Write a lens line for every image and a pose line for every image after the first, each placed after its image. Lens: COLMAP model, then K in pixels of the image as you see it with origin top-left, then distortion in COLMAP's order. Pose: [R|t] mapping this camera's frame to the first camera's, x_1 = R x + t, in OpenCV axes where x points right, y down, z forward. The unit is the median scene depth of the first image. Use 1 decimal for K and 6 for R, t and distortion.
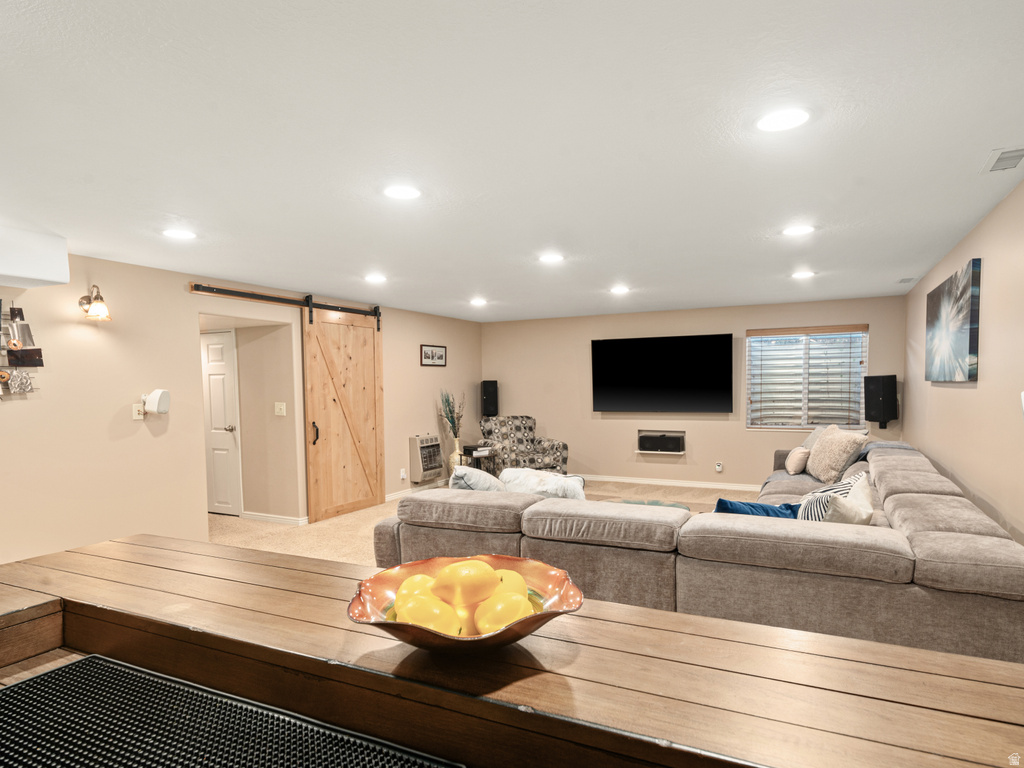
lens RADIAL K [[569.2, 0, 544.5], [0, 569.2, 397.5], [0, 0, 1]] dist [0.003353, -0.004838]
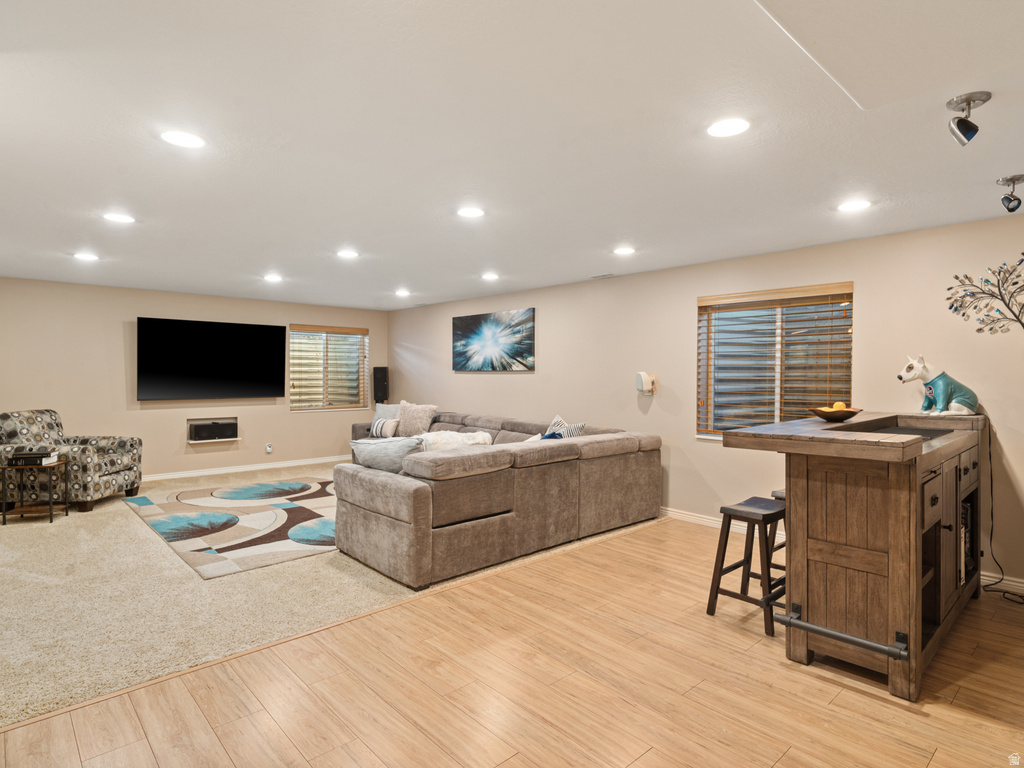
lens RADIAL K [[569.2, 0, 505.9], [0, 569.2, 377.6], [0, 0, 1]] dist [0.003353, -0.004838]
pose [[0.365097, 0.010887, 0.930906, -0.561970], [0.014859, 0.999736, -0.017519, 0.014520], [-0.930851, 0.020228, 0.364839, 0.196990]]
